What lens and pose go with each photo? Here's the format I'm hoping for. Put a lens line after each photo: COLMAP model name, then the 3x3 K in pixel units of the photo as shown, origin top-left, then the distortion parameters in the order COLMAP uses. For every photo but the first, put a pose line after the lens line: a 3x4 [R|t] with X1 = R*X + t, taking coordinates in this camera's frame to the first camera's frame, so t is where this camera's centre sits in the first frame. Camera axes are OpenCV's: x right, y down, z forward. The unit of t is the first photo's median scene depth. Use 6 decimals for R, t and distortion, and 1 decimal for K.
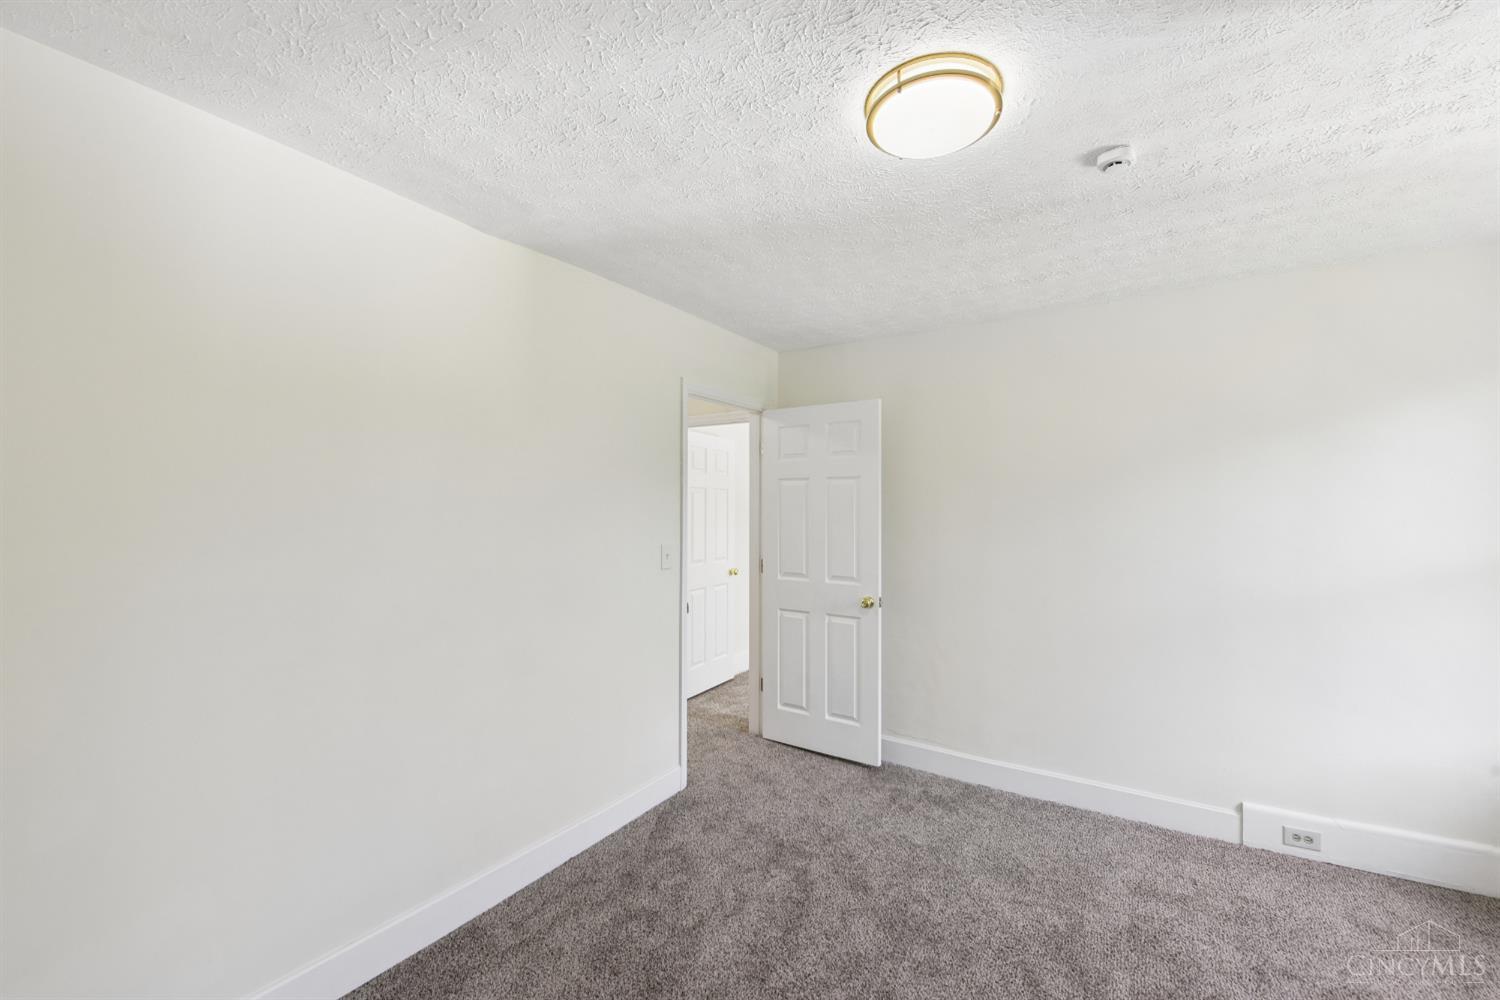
lens RADIAL K [[615.7, 0, 750.0], [0, 615.7, 500.0], [0, 0, 1]] dist [-0.016009, -0.000700]
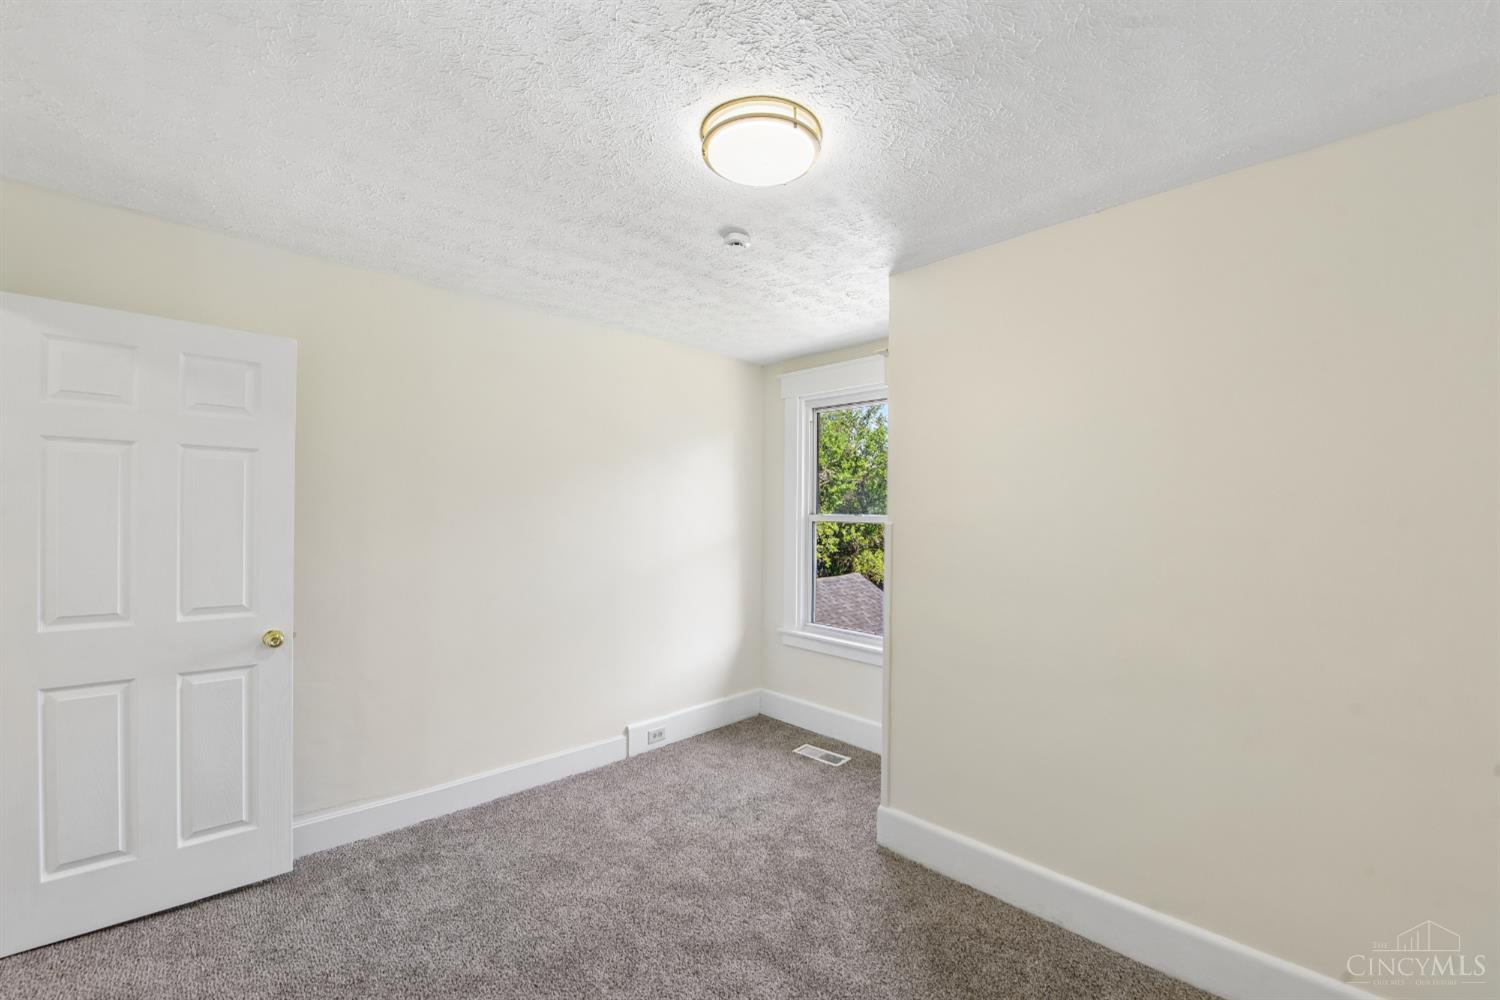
lens RADIAL K [[628.4, 0, 751.9], [0, 628.4, 517.5], [0, 0, 1]] dist [-0.015115, -0.000225]
pose [[0.205442, -0.006624, 0.978647, -0.414280], [-0.026812, 0.999564, 0.012394, 0.013565], [-0.978302, -0.028786, 0.205175, 0.401943]]
